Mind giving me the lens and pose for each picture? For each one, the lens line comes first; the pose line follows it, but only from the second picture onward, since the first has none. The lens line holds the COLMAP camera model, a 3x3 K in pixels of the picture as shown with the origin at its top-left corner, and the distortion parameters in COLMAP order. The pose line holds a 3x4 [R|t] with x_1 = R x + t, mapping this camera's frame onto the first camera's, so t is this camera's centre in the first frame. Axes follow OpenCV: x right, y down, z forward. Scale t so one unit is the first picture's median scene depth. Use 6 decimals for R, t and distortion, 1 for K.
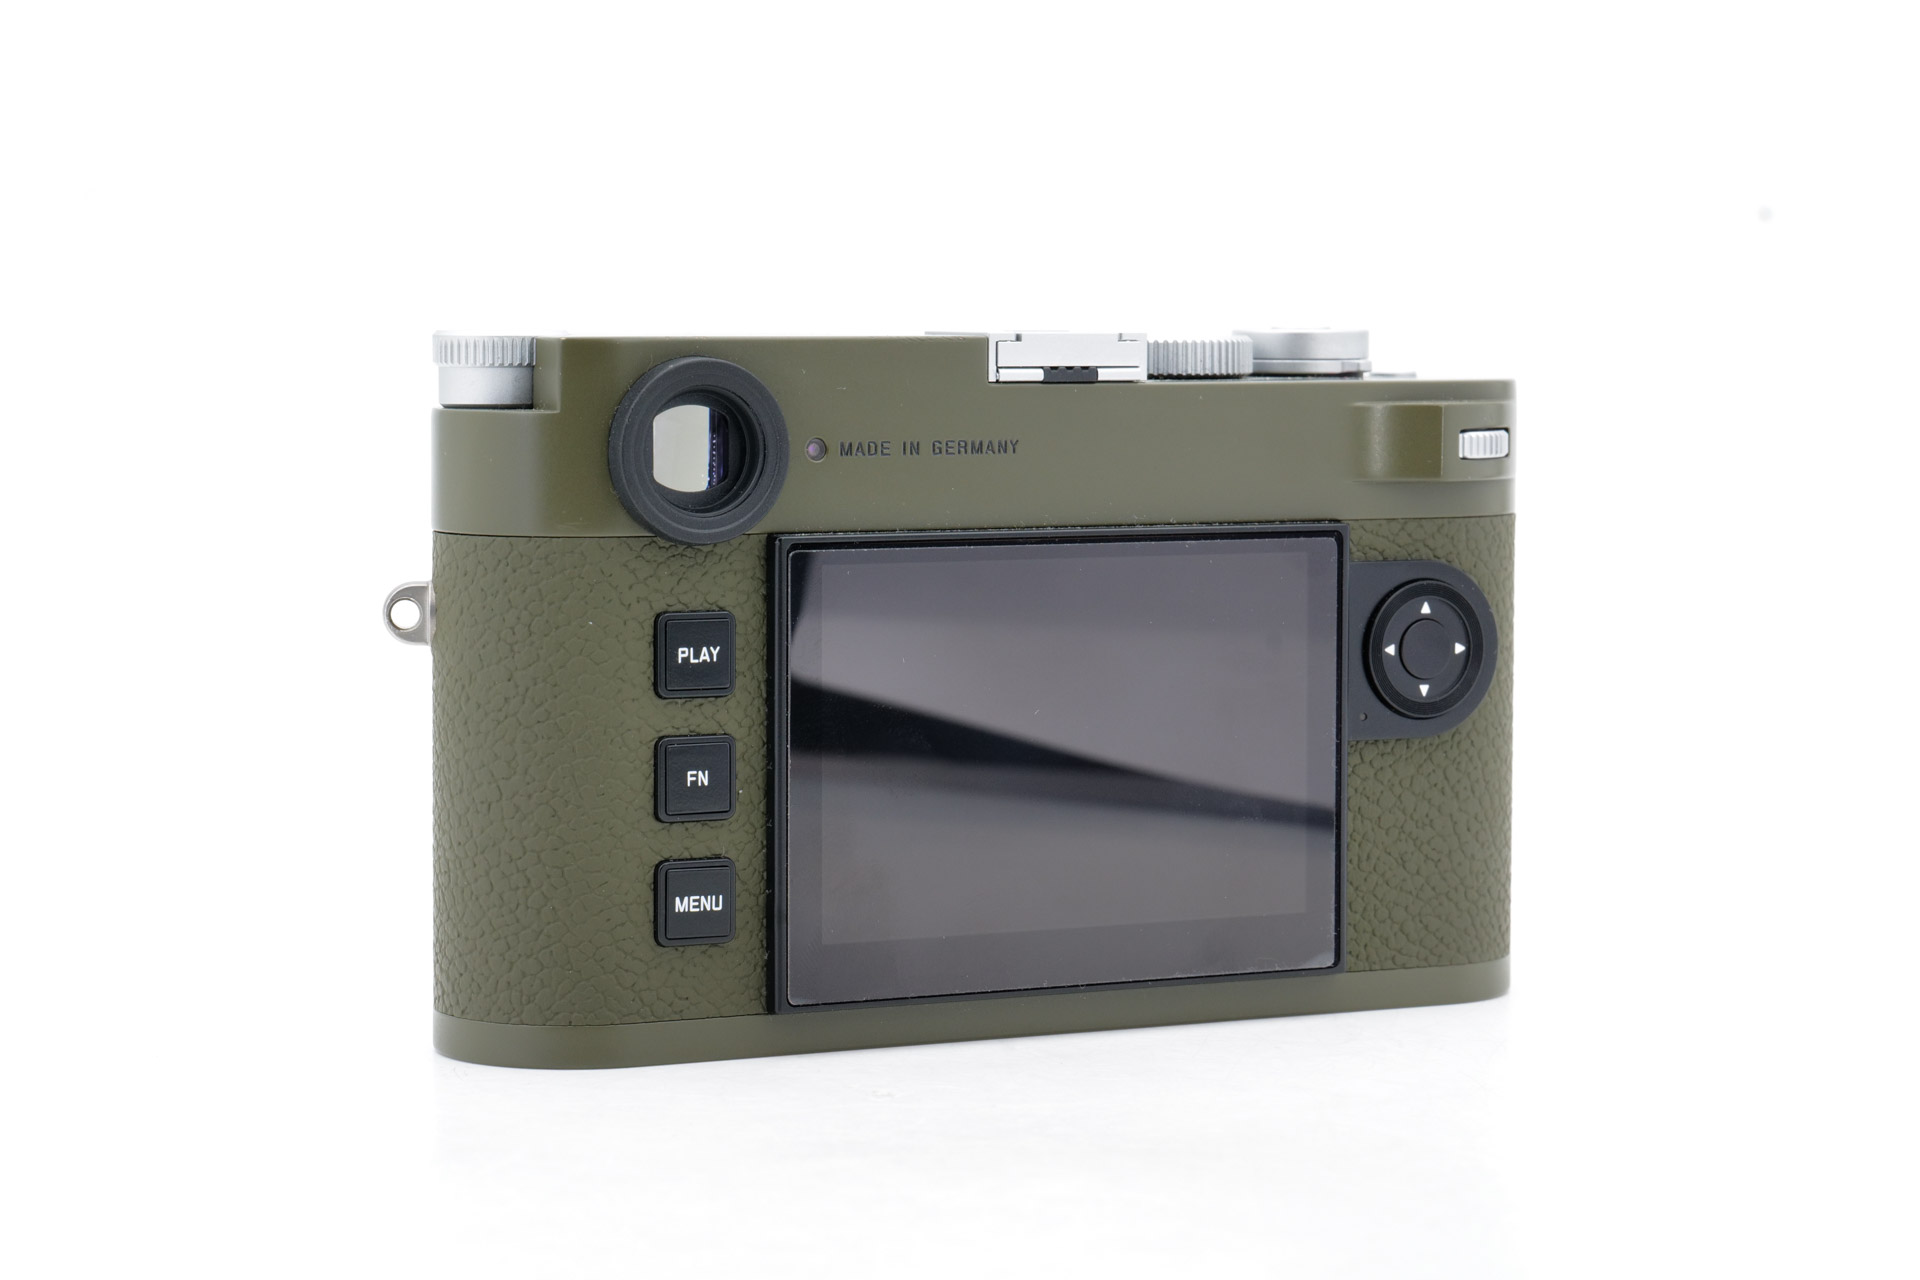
lens RADIAL K [[4767.1, 0, 960.0], [0, 4767.1, 640.0], [0, 0, 1]] dist [0.373783, 0.295010]
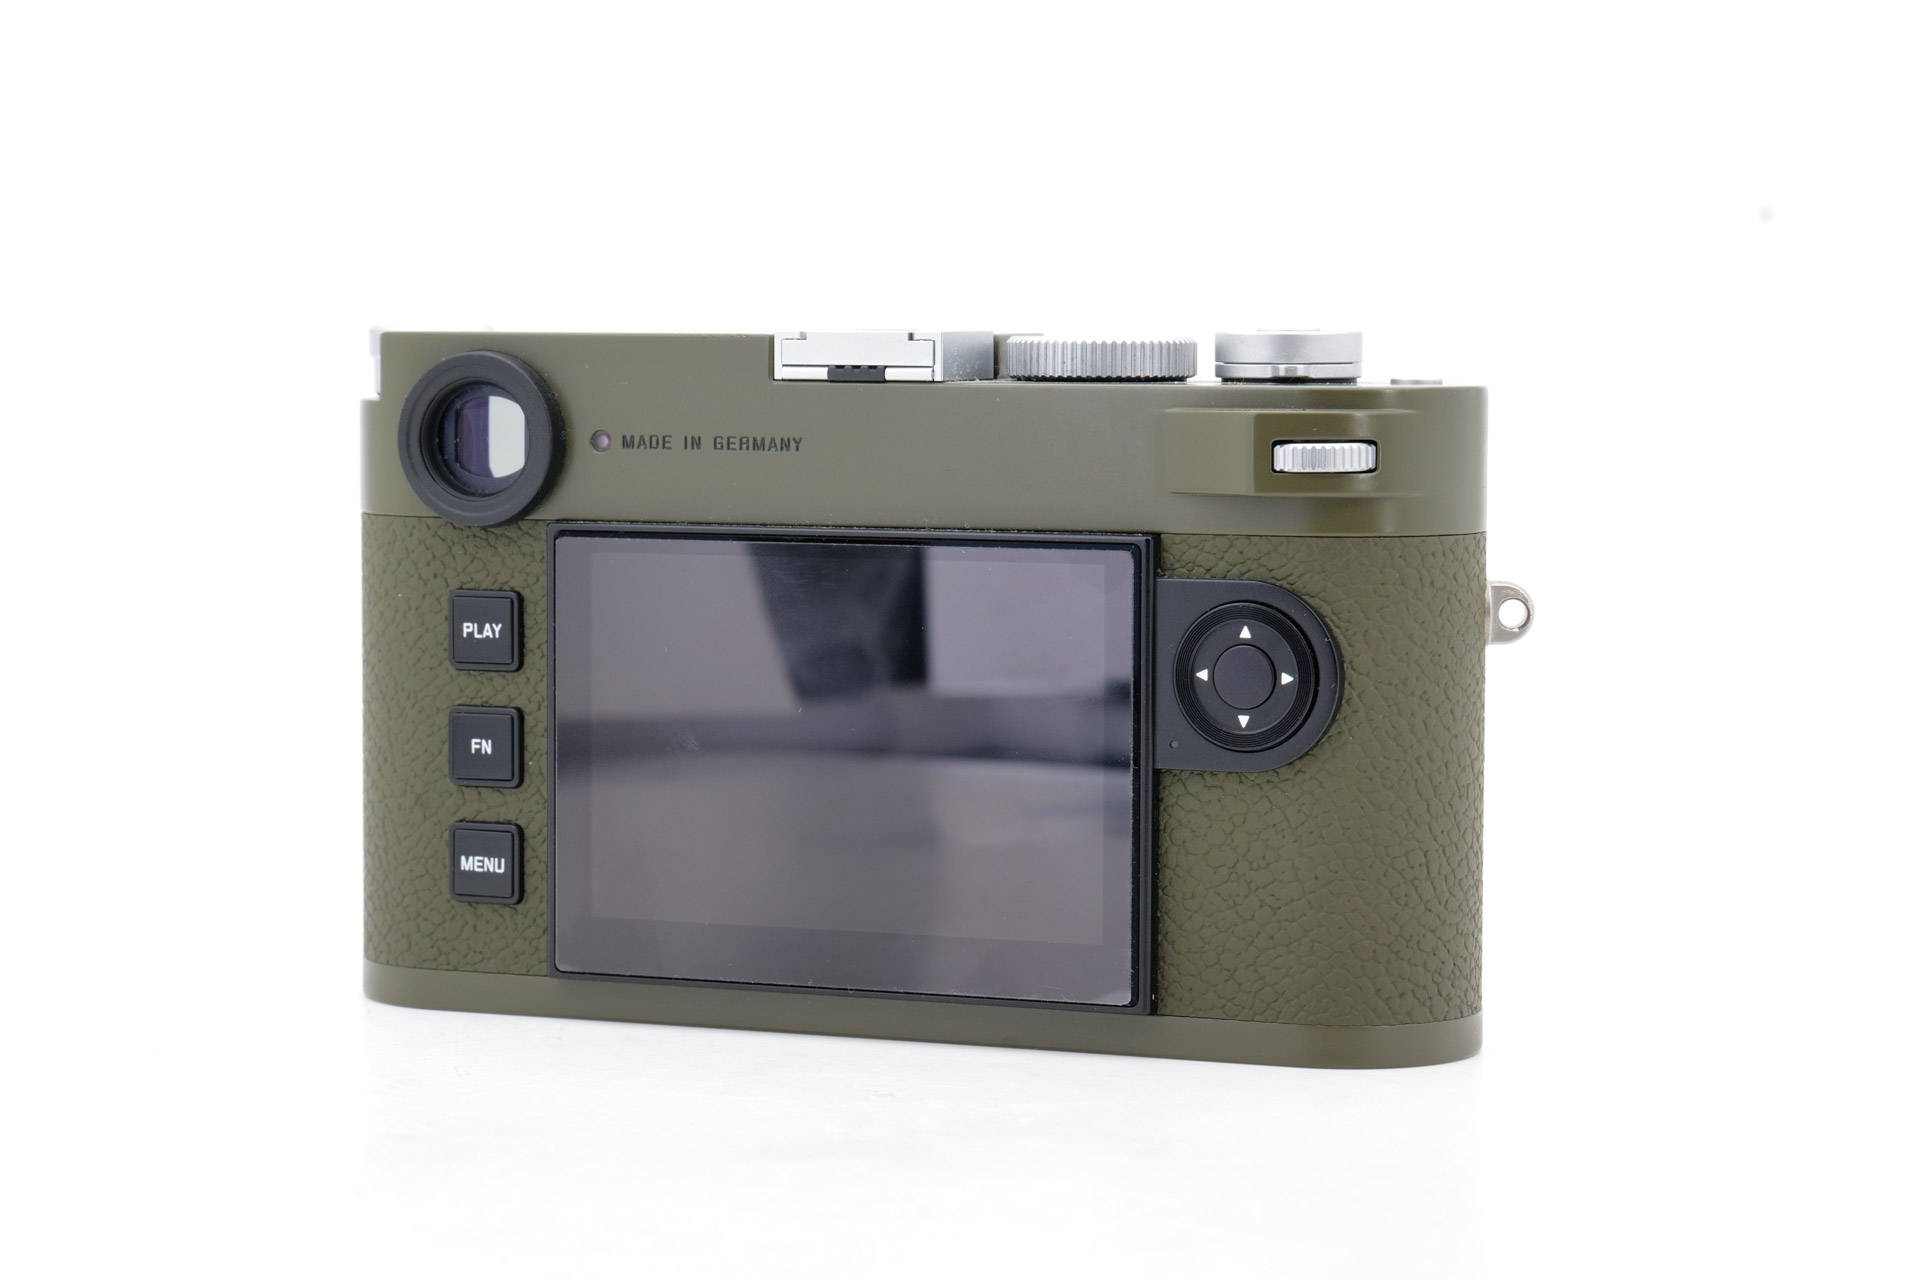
lens RADIAL K [[4767.1, 0, 960.0], [0, 4767.1, 640.0], [0, 0, 1]] dist [0.373783, 0.295010]
pose [[0.651188, 0.052379, -0.757107, 0.793360], [-0.055866, 0.998217, 0.021009, -0.022360], [0.756857, 0.028616, 0.652954, 0.370336]]
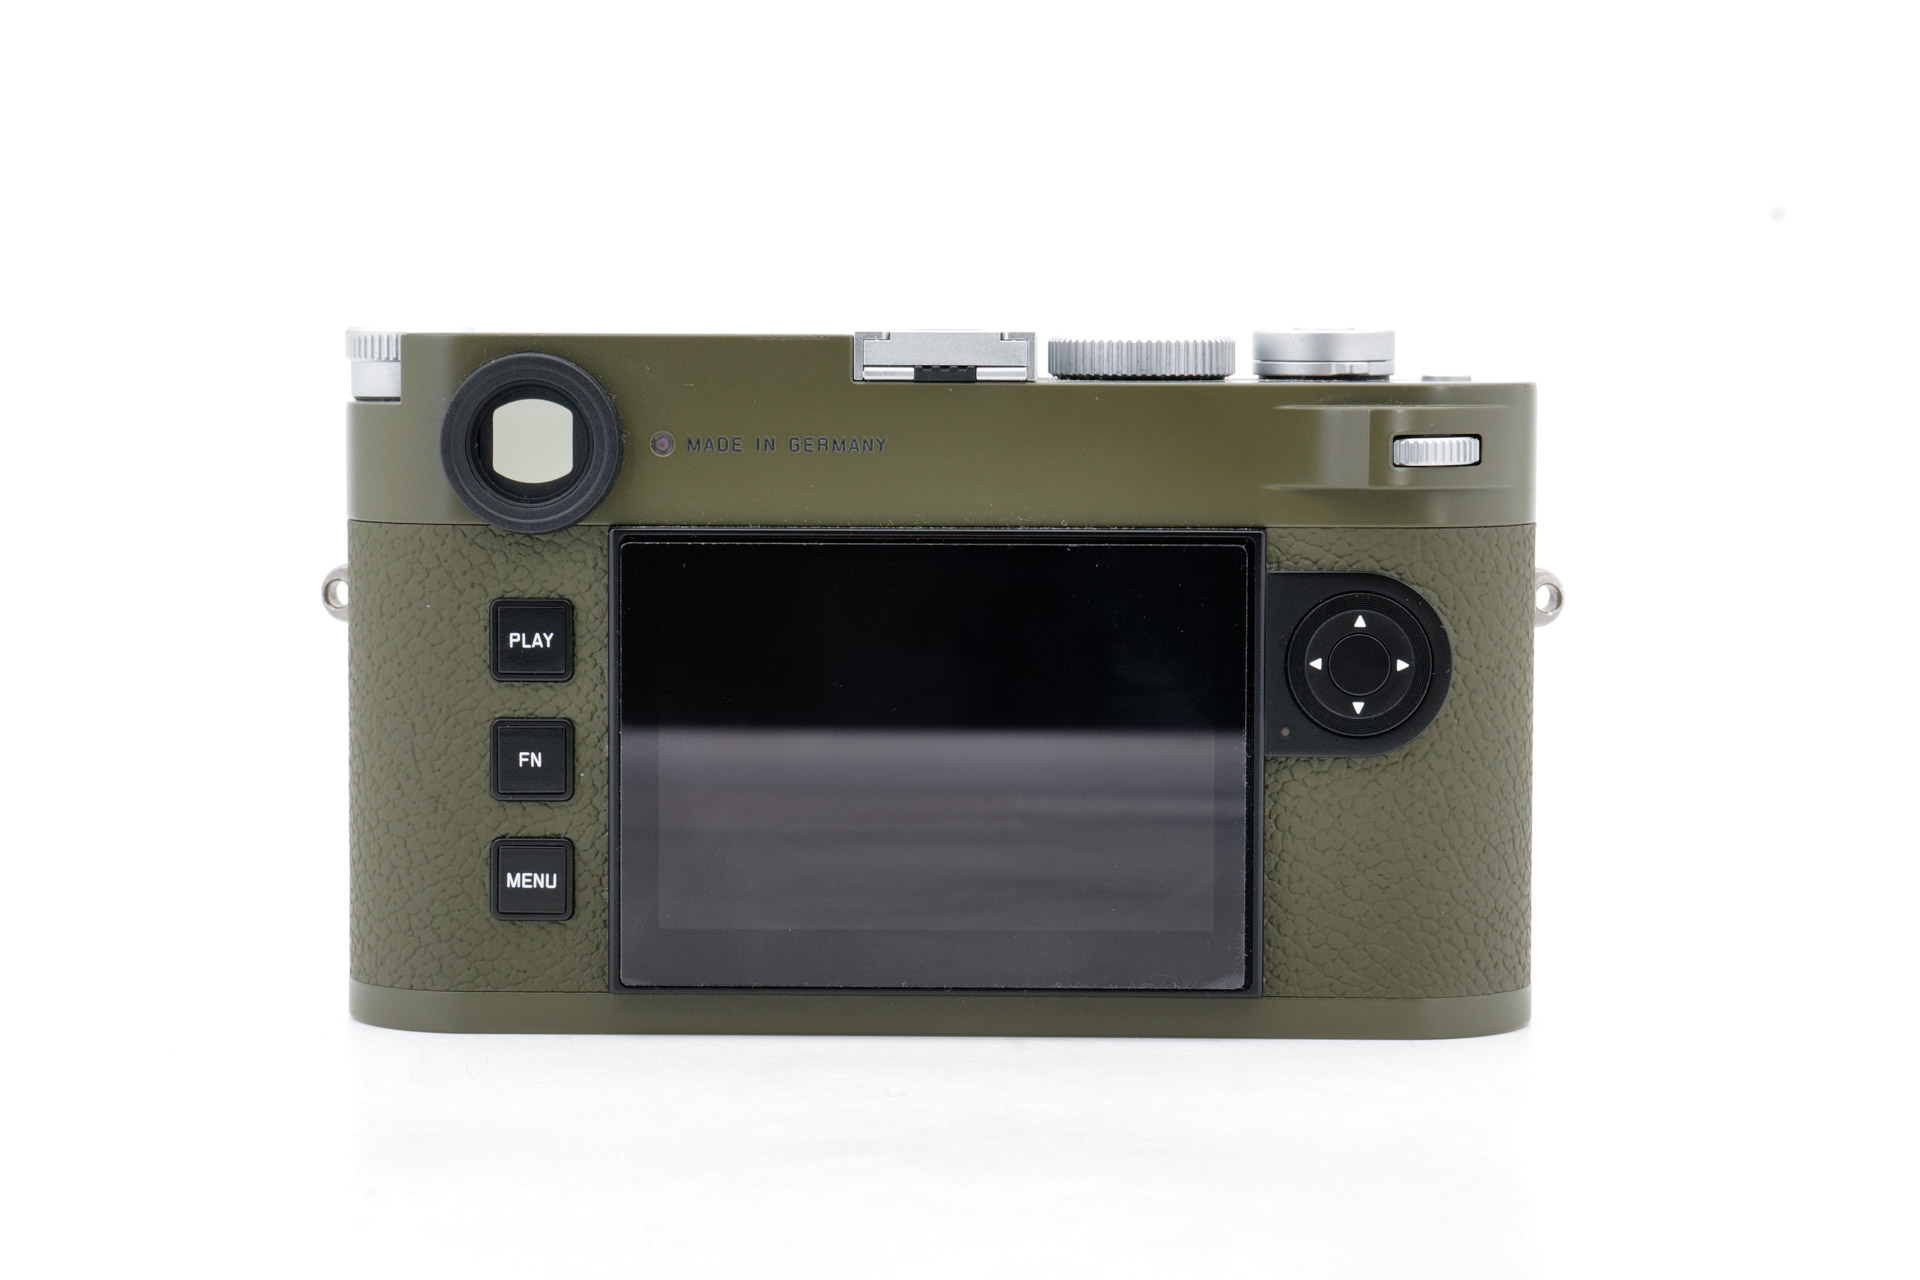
lens RADIAL K [[4767.1, 0, 960.0], [0, 4767.1, 640.0], [0, 0, 1]] dist [0.373783, 0.295010]
pose [[0.878020, 0.033232, -0.477469, 0.503841], [-0.034520, 0.999386, 0.006078, -0.006261], [0.477377, 0.011145, 0.878628, 0.128080]]
